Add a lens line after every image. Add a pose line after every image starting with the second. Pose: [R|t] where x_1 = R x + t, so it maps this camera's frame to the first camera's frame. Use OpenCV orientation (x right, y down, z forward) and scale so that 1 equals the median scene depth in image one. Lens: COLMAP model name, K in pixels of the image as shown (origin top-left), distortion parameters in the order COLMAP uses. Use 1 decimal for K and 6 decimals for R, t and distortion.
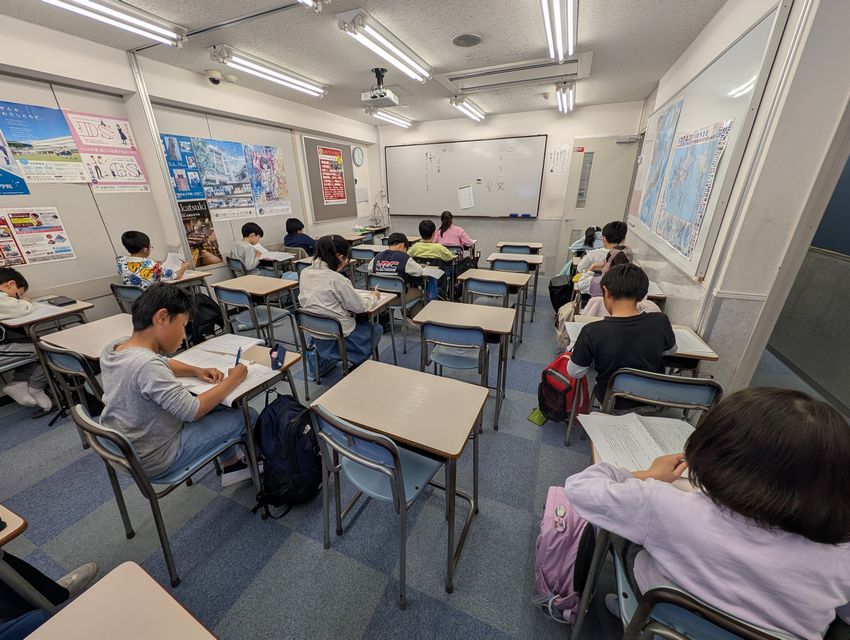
lens RADIAL K [[321.9, 0, 422.3], [0, 321.9, 317.6], [0, 0, 1]] dist [-0.013464, 0.000121]
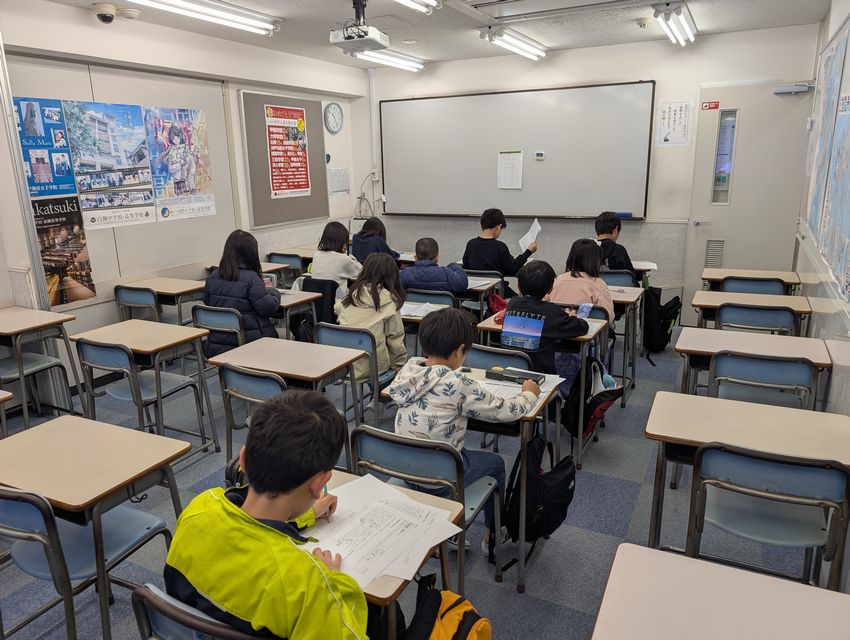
lens RADIAL K [[615.8, 0, 427.4], [0, 615.8, 318.9], [0, 0, 1]] dist [-0.027821, 0.014027]
pose [[0.998058, 0.007848, -0.061796, 0.071811], [-0.015541, 0.992034, -0.125012, 0.003173], [0.060322, 0.125729, 0.990229, -0.097368]]
